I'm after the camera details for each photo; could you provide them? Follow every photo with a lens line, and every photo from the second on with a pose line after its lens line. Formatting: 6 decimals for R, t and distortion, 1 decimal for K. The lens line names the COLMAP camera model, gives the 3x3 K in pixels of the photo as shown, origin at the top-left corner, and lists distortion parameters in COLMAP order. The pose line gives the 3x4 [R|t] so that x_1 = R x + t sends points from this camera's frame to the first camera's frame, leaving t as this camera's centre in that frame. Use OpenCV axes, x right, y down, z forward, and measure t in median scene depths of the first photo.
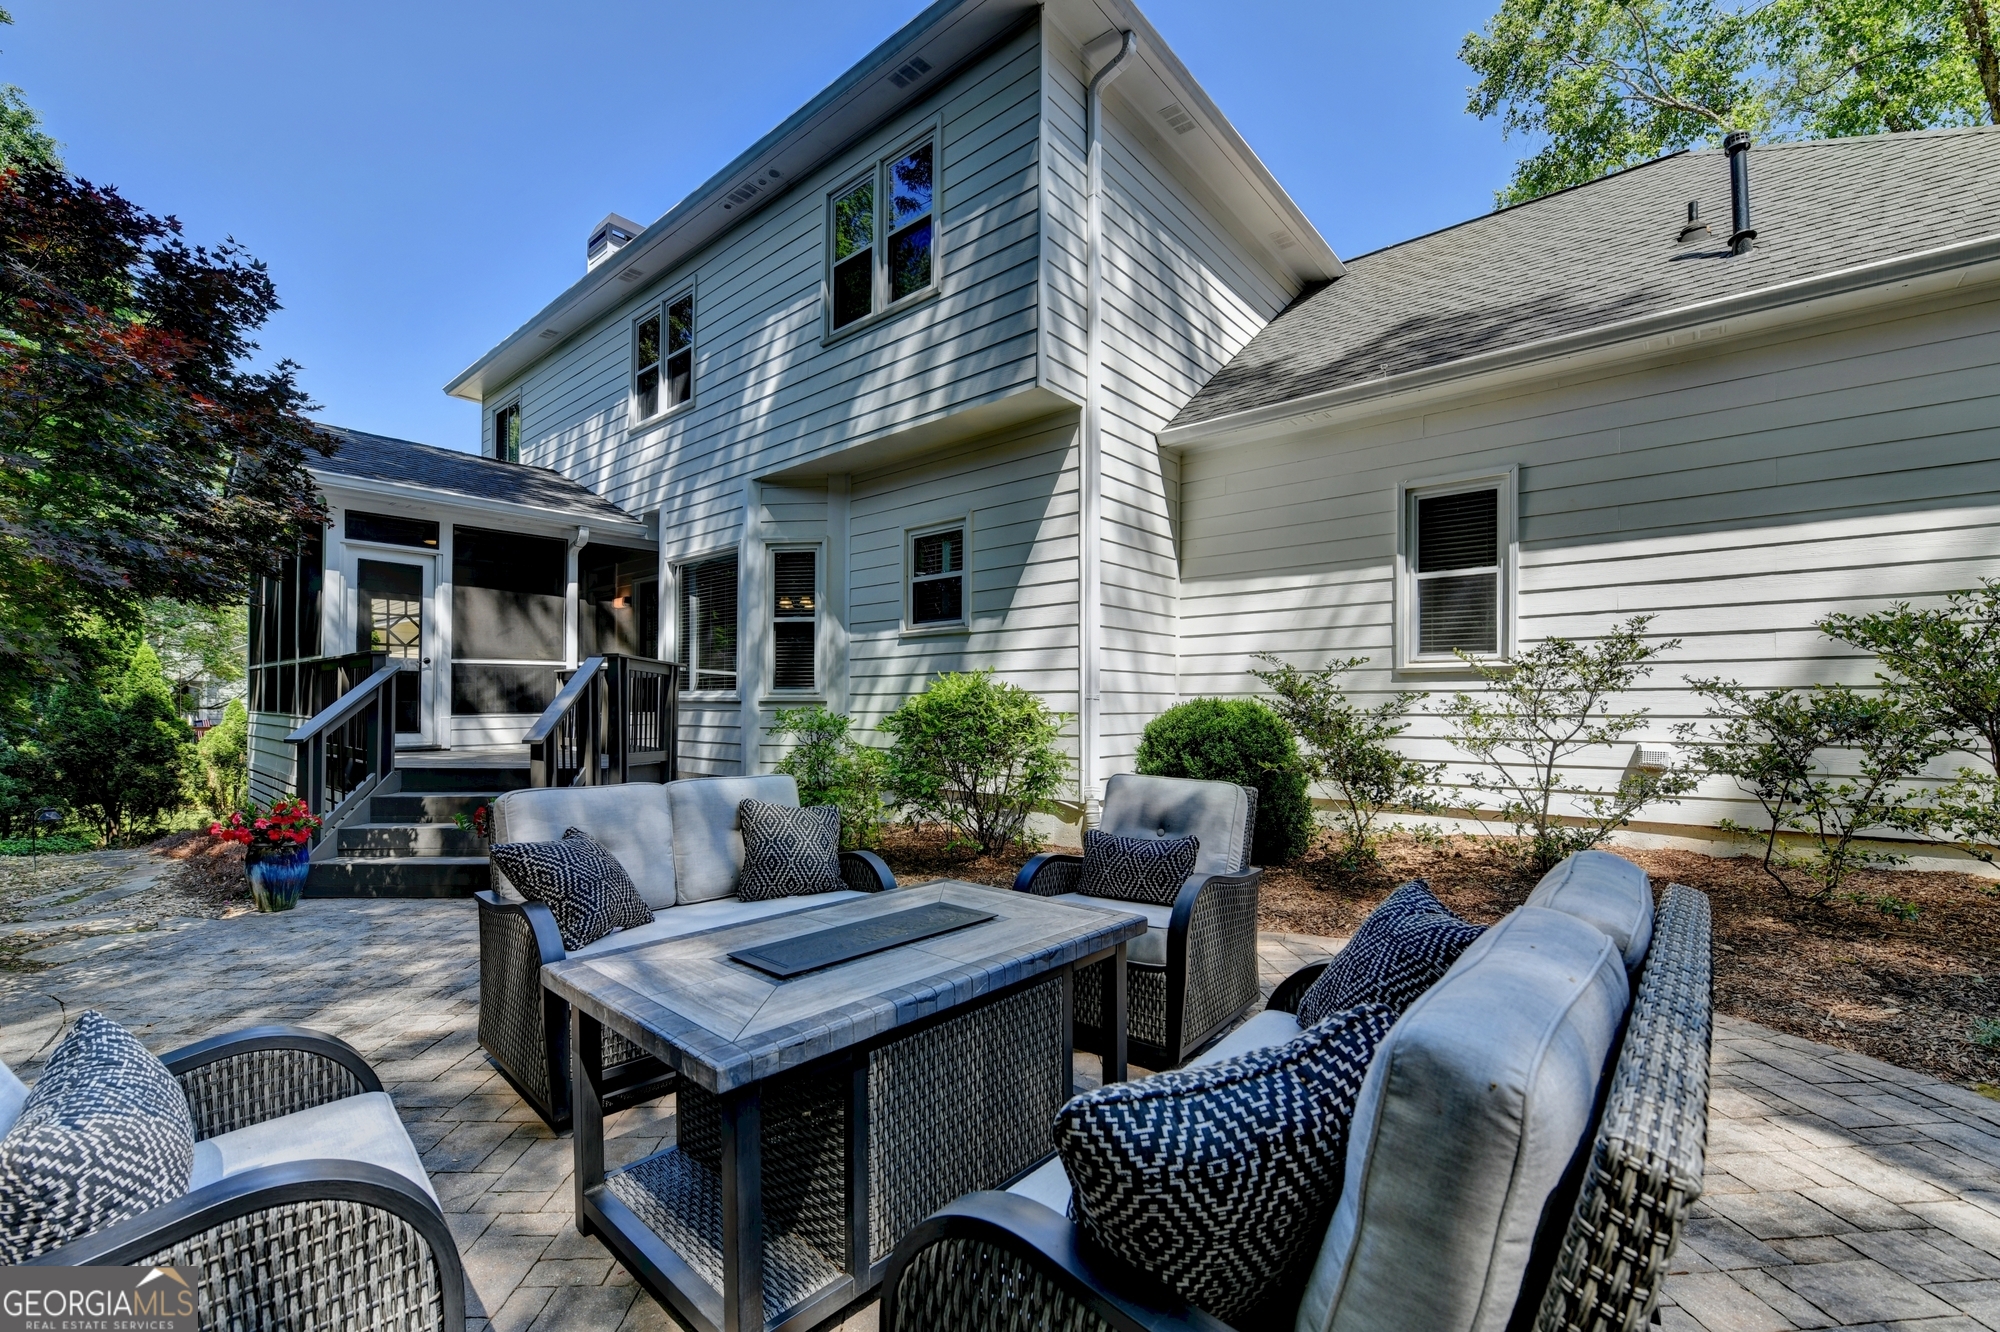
lens RADIAL K [[826.2, 0, 994.5], [0, 826.2, 707.1], [0, 0, 1]] dist [-0.015859, -0.002593]
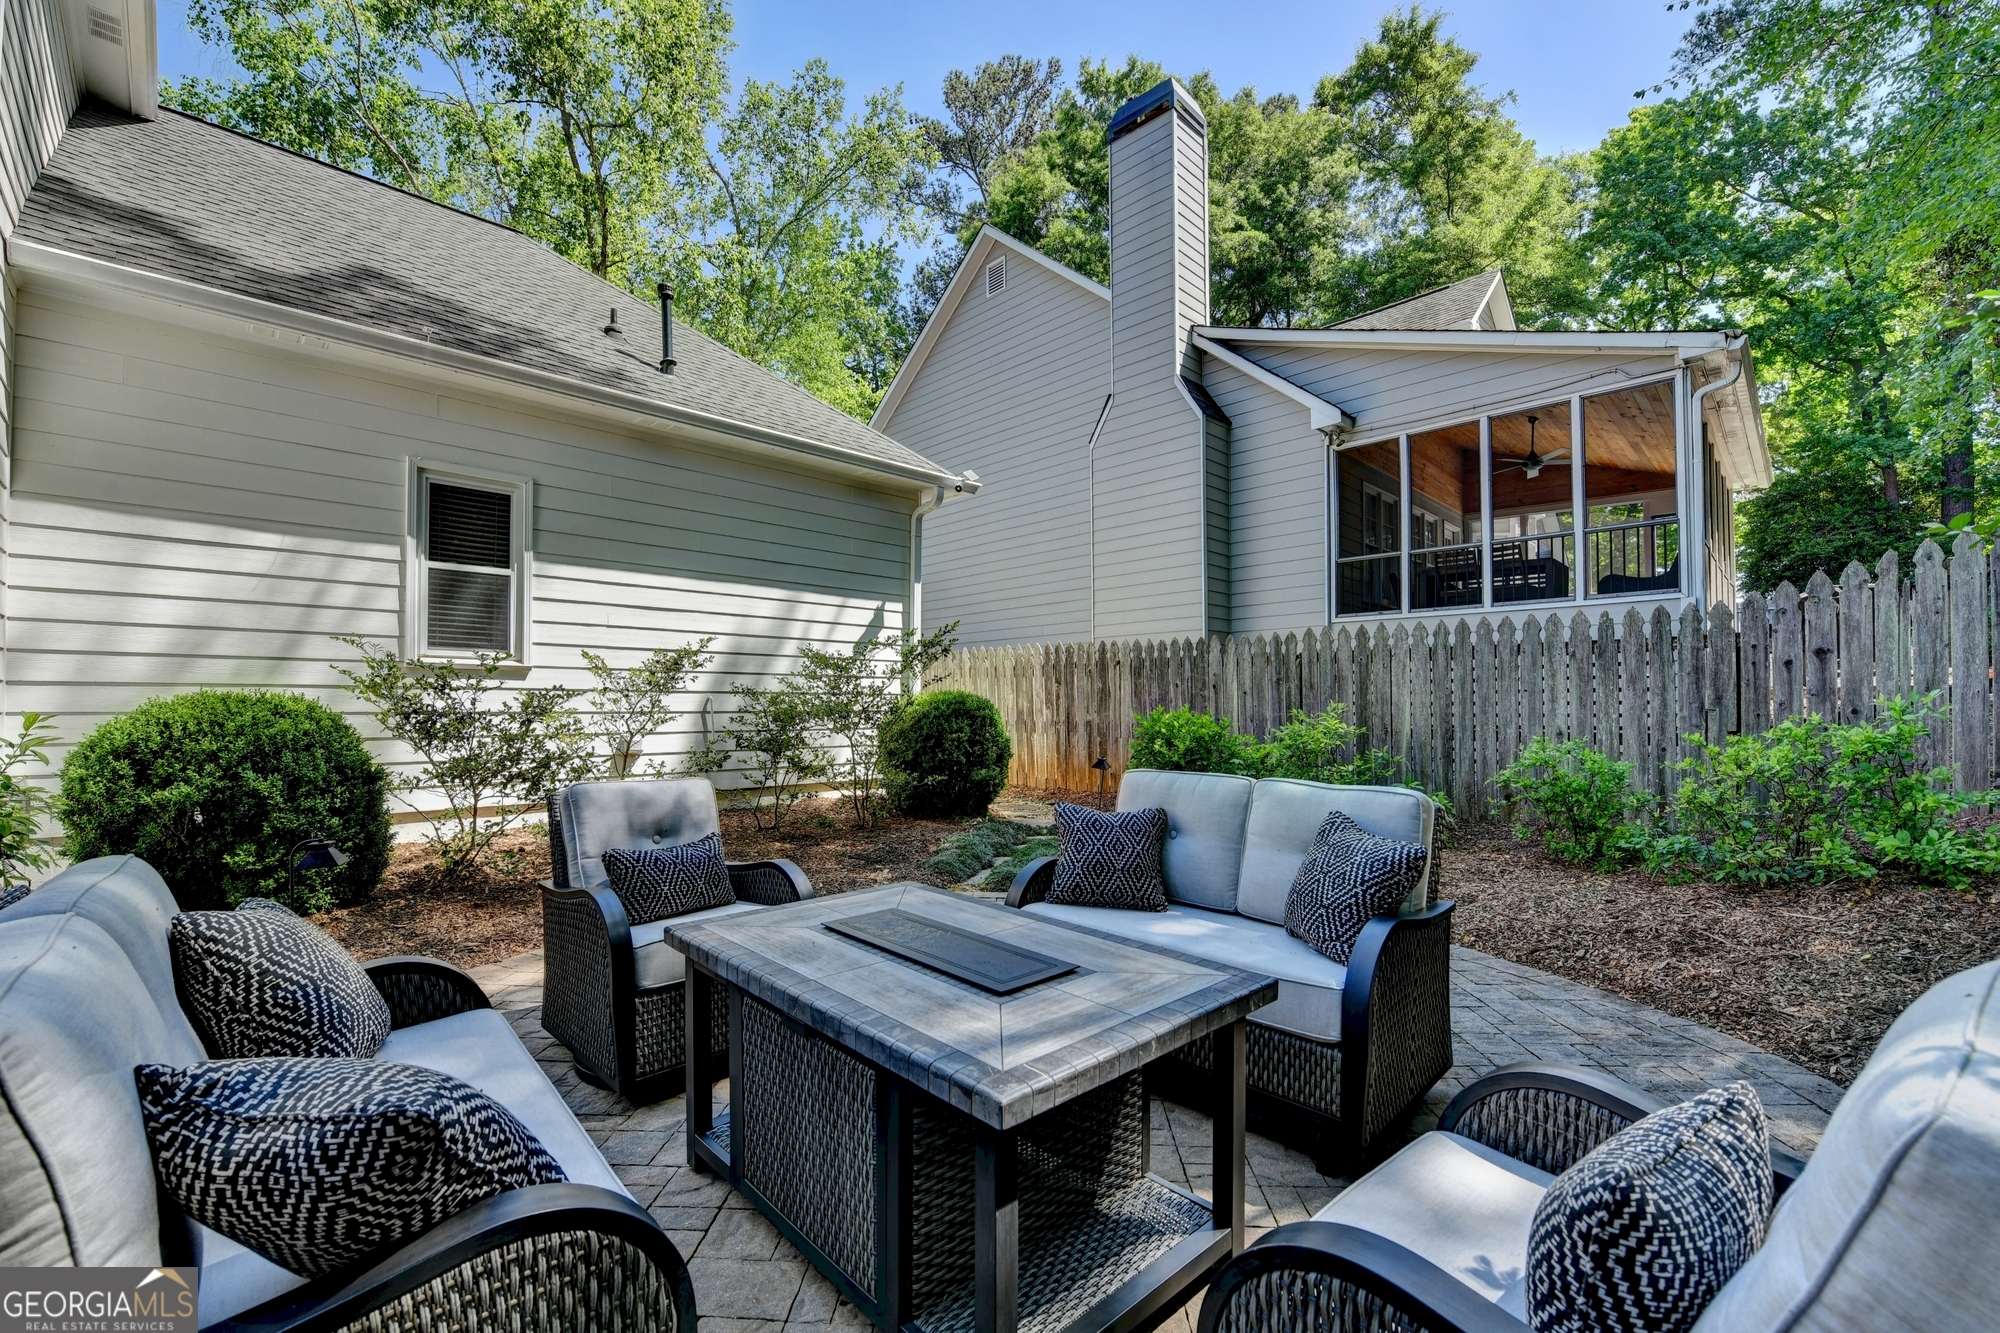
lens RADIAL K [[832.4, 0, 992.2], [0, 832.4, 702.1], [0, 0, 1]] dist [-0.017427, -0.000924]
pose [[0.087470, 0.004225, 0.996158, -0.306820], [0.000137, 0.999991, -0.004254, 0.000883], [-0.996167, 0.000509, 0.087469, 0.242331]]
